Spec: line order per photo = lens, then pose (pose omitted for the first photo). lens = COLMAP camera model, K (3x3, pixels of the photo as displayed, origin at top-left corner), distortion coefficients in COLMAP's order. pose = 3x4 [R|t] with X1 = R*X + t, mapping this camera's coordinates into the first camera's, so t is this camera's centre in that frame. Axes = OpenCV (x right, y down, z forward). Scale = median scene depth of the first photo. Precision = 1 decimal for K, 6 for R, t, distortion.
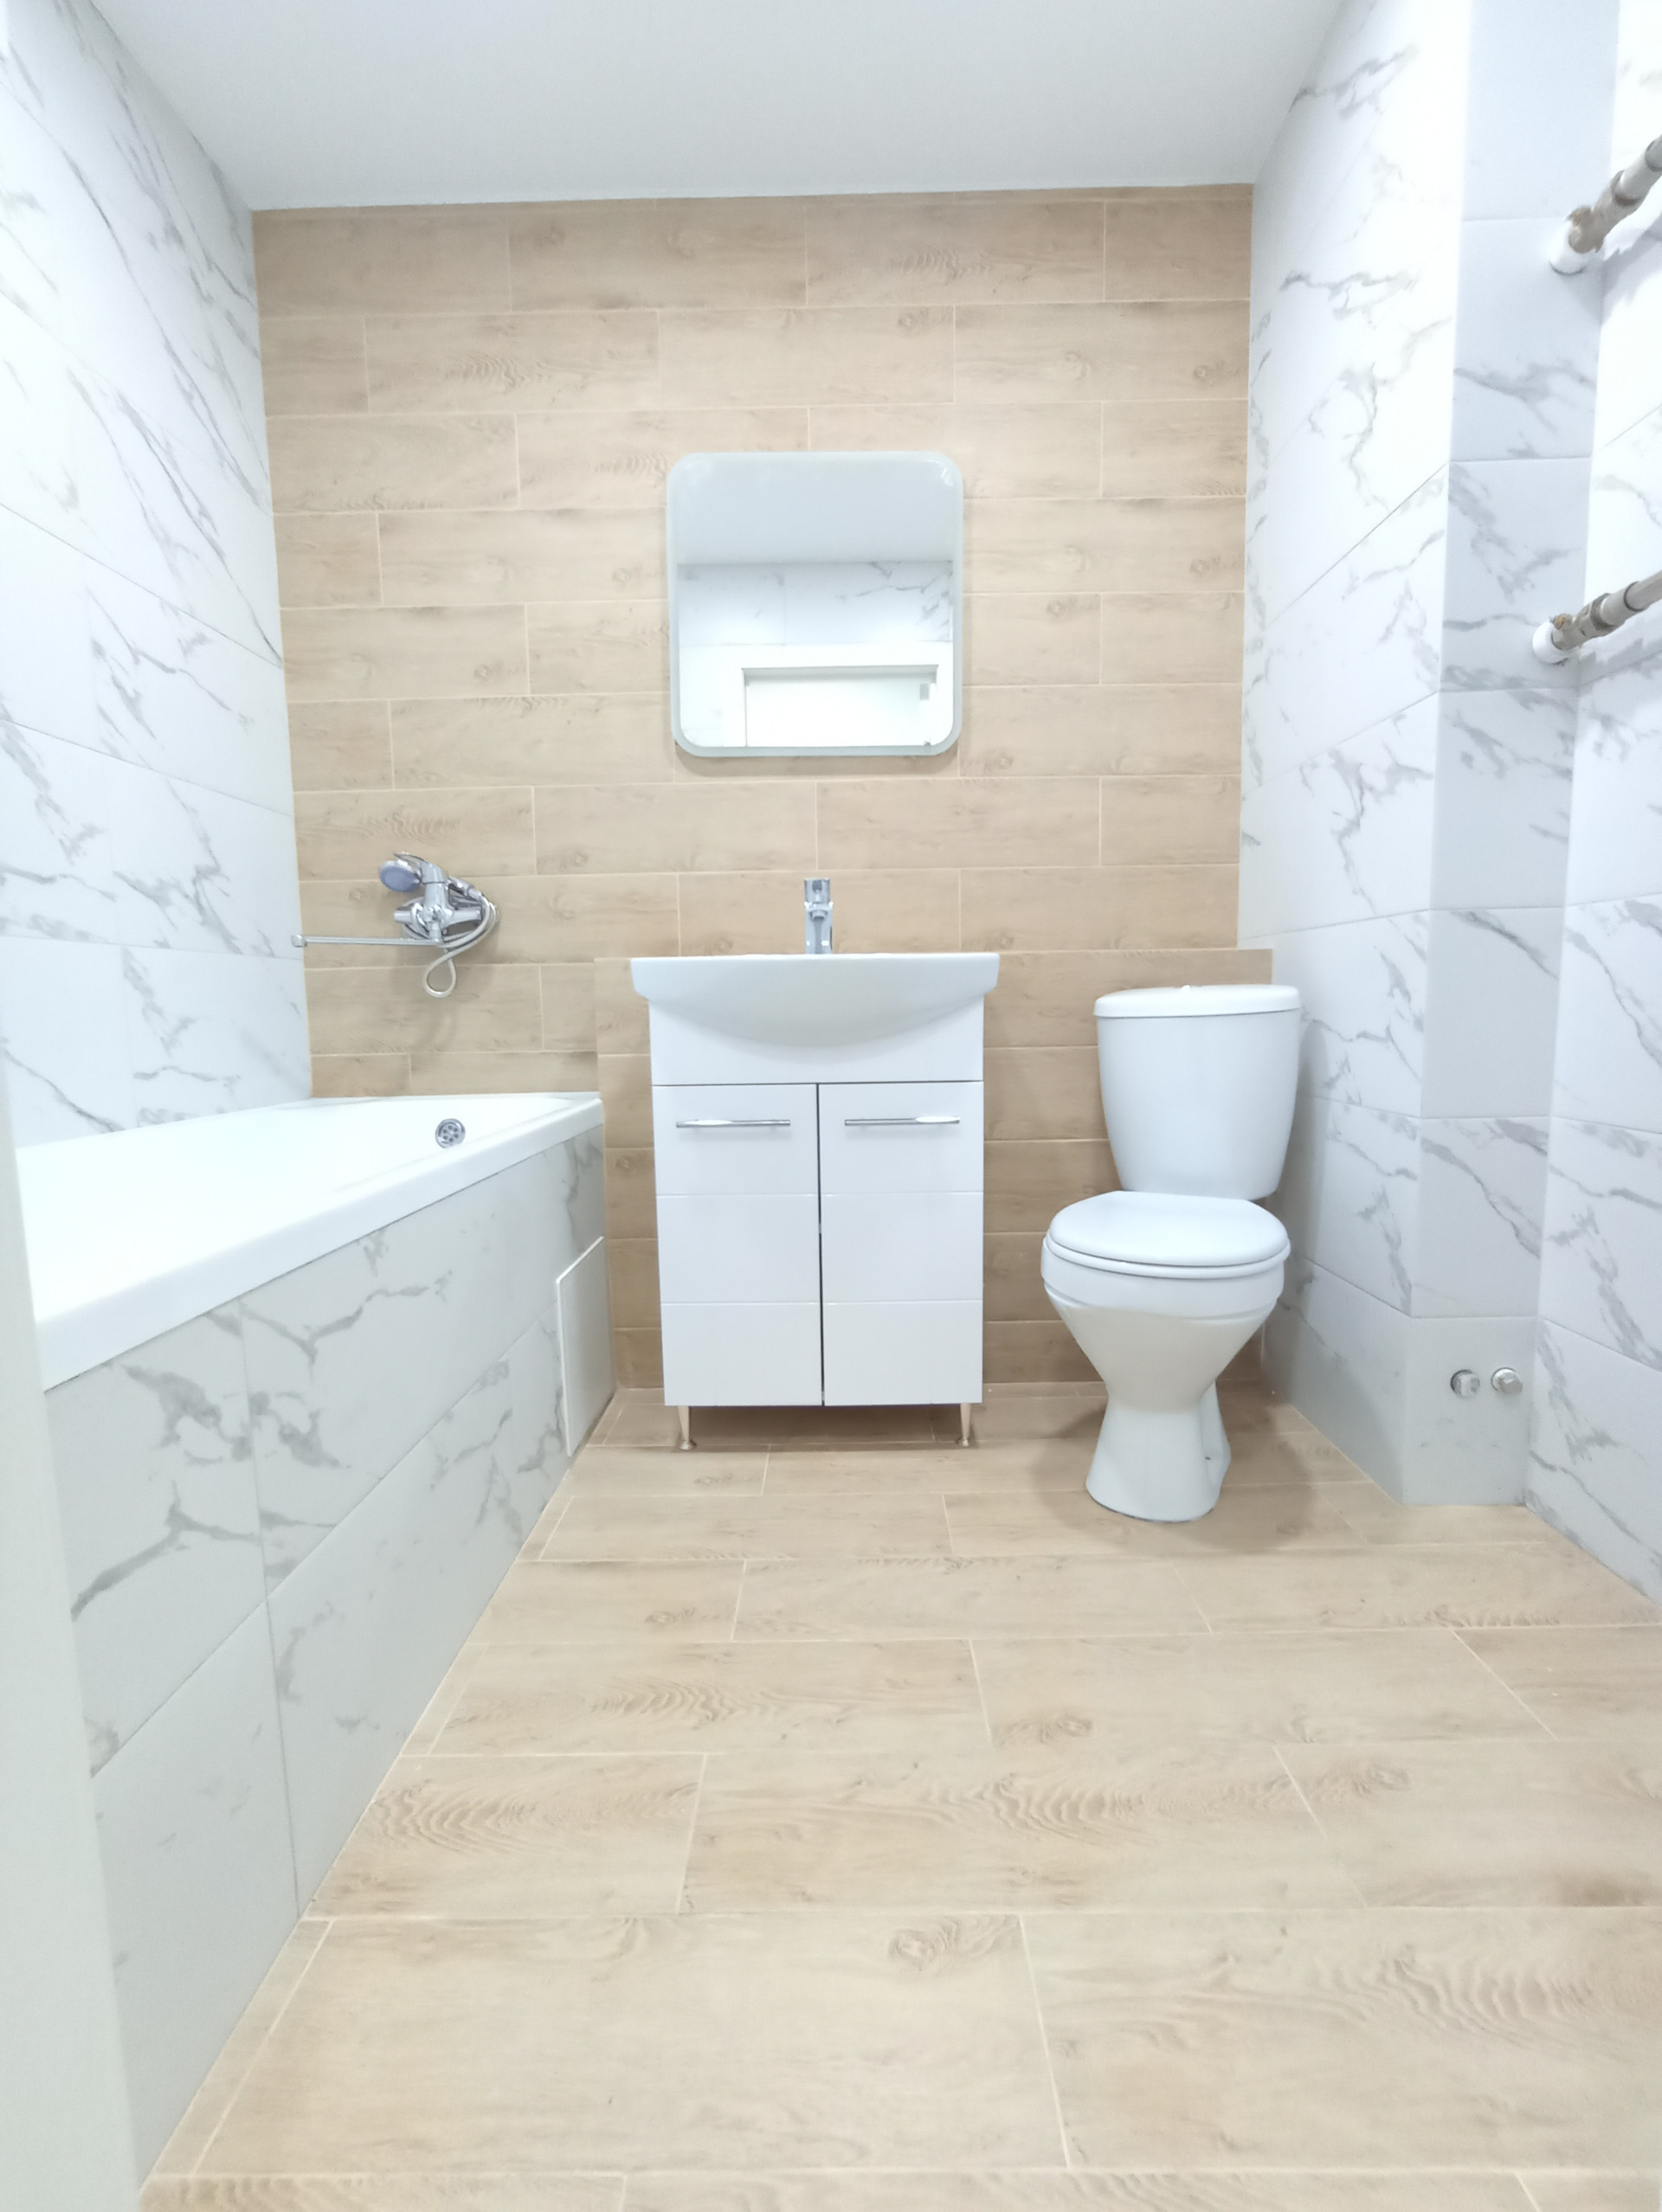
lens RADIAL K [[965.4, 0, 831.0], [0, 965.4, 1106.0], [0, 0, 1]] dist [-0.031169, 0.018164]
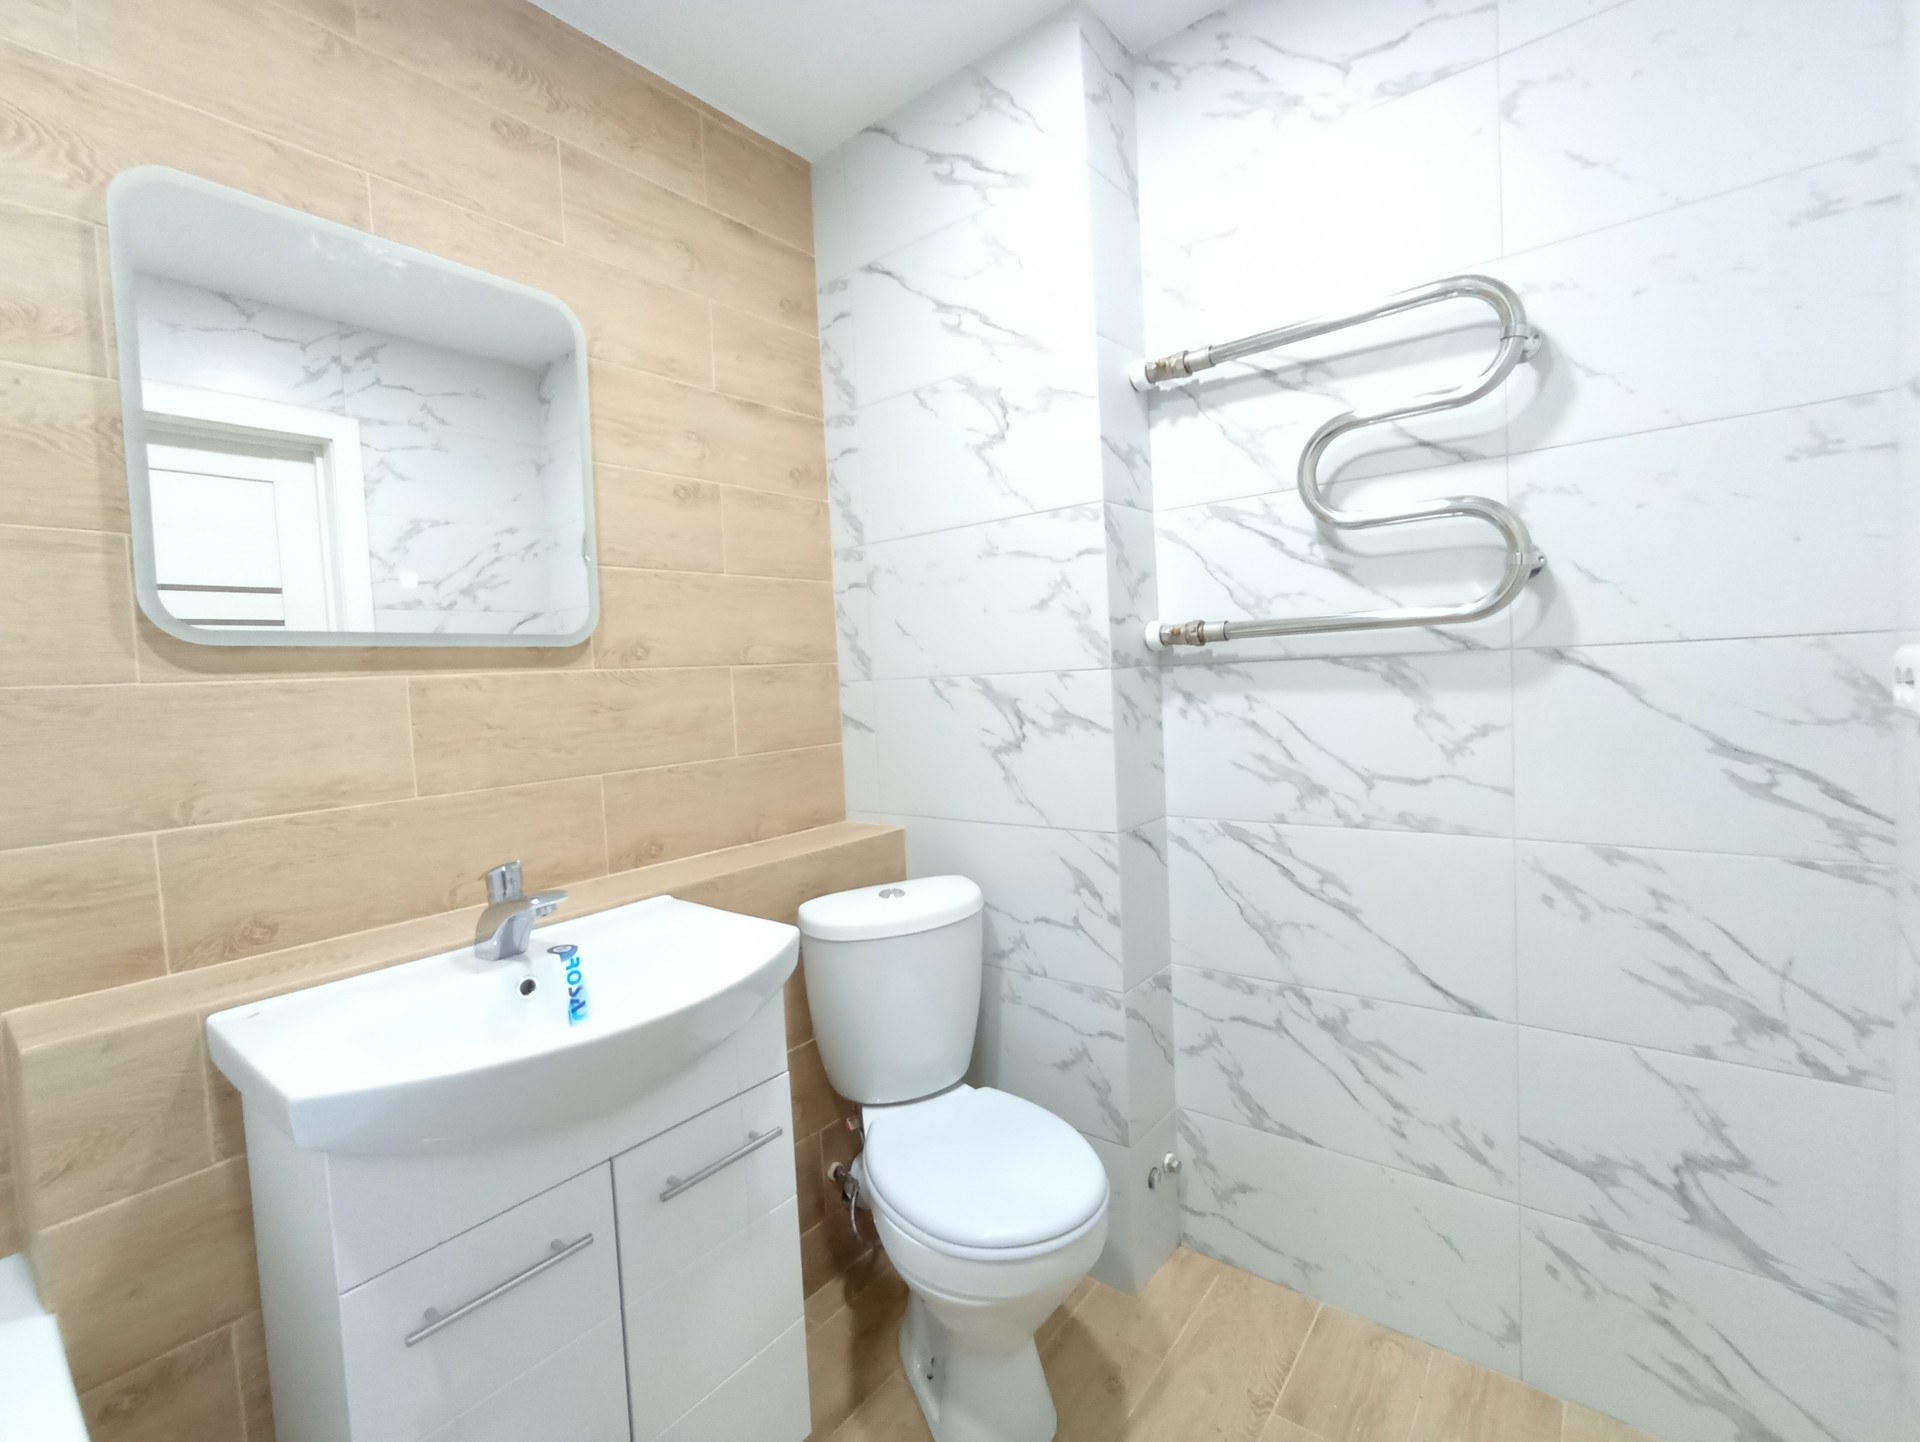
lens RADIAL K [[861.7, 0, 899.5], [0, 861.7, 696.1], [0, 0, 1]] dist [-0.052922, 0.031741]
pose [[0.617021, -0.057320, 0.784856, -0.400219], [0.133330, 0.990539, -0.032477, -0.353785], [-0.775570, 0.124684, 0.618826, 0.451177]]
